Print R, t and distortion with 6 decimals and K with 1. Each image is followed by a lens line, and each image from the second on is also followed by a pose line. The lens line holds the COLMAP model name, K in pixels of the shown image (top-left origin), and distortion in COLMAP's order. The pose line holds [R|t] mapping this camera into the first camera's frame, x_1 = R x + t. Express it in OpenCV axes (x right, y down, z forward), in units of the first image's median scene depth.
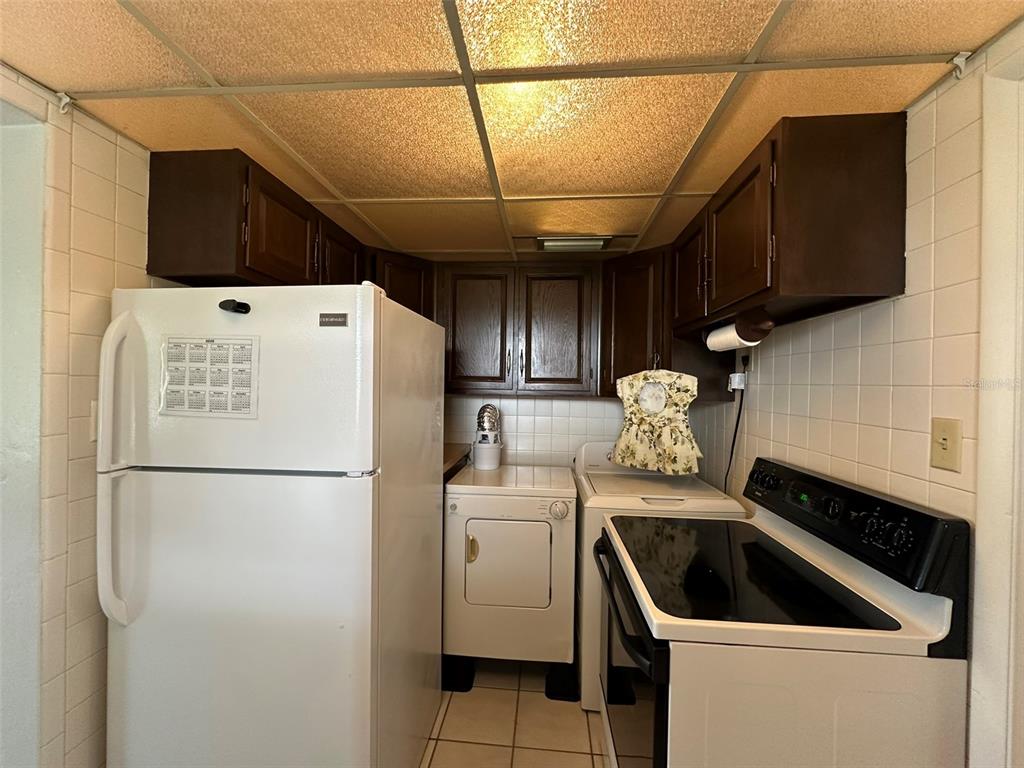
lens RADIAL K [[410.8, 0, 511.1], [0, 410.8, 383.3], [0, 0, 1]] dist [-0.001979, 0.000243]
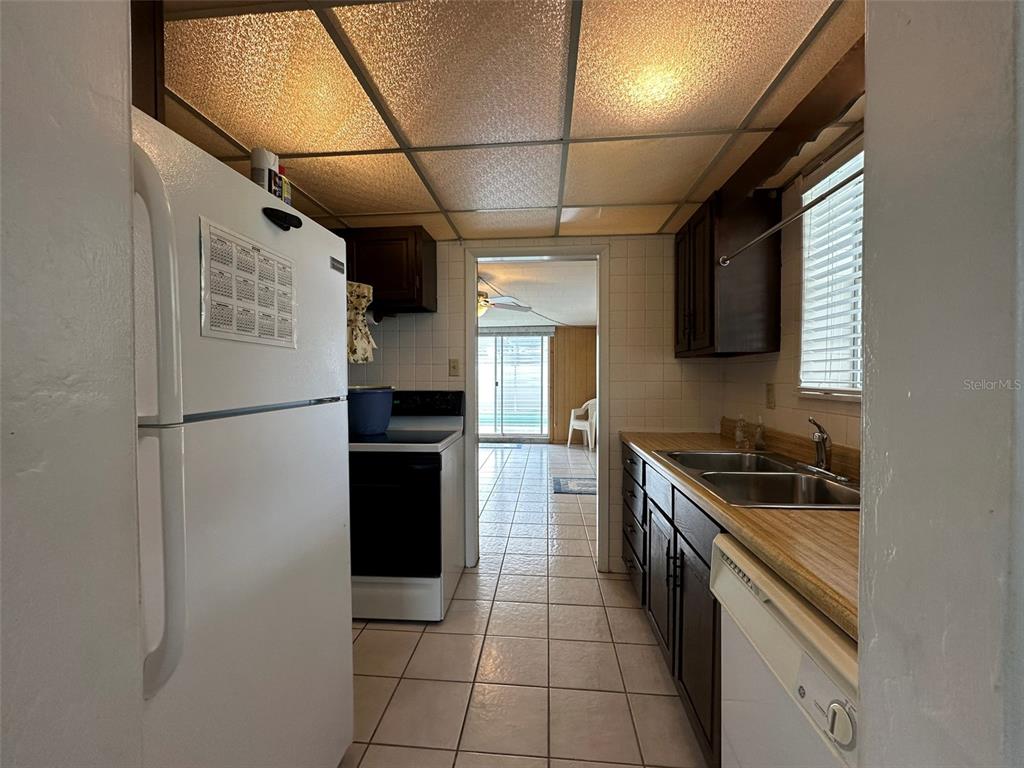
lens RADIAL K [[410.8, 0, 511.1], [0, 410.8, 383.3], [0, 0, 1]] dist [-0.001979, 0.000243]
pose [[-0.000215, -0.033248, 0.999447, -0.923274], [0.000637, 0.999447, 0.033248, 0.080375], [-1.000000, 0.000644, -0.000193, 0.293865]]
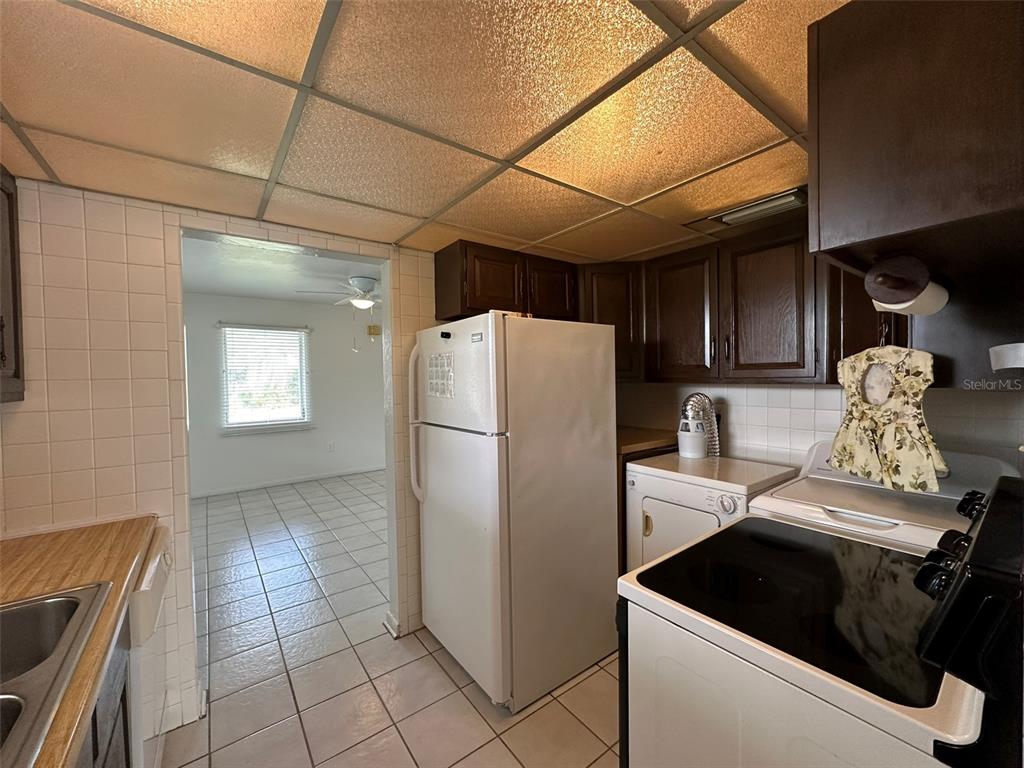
lens RADIAL K [[410.8, 0, 511.1], [0, 410.8, 383.3], [0, 0, 1]] dist [-0.001979, 0.000243]
pose [[0.662343, -0.012483, -0.749096, 0.495614], [0.028383, 0.999561, 0.008439, 0.009176], [0.748663, -0.026852, 0.662407, 0.017195]]
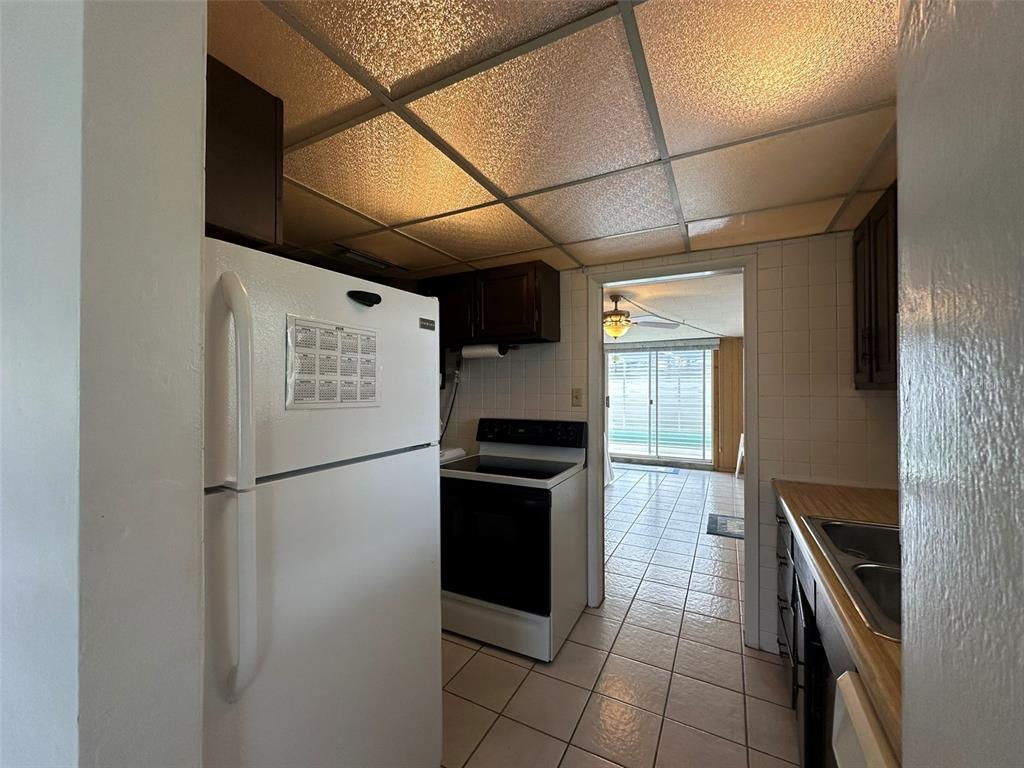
lens RADIAL K [[410.8, 0, 511.1], [0, 410.8, 383.3], [0, 0, 1]] dist [-0.001979, 0.000243]
pose [[0.389193, -0.009870, 0.921103, -0.868677], [0.006684, 0.999947, 0.007891, 0.011892], [-0.921132, 0.003086, 0.389238, 0.152302]]
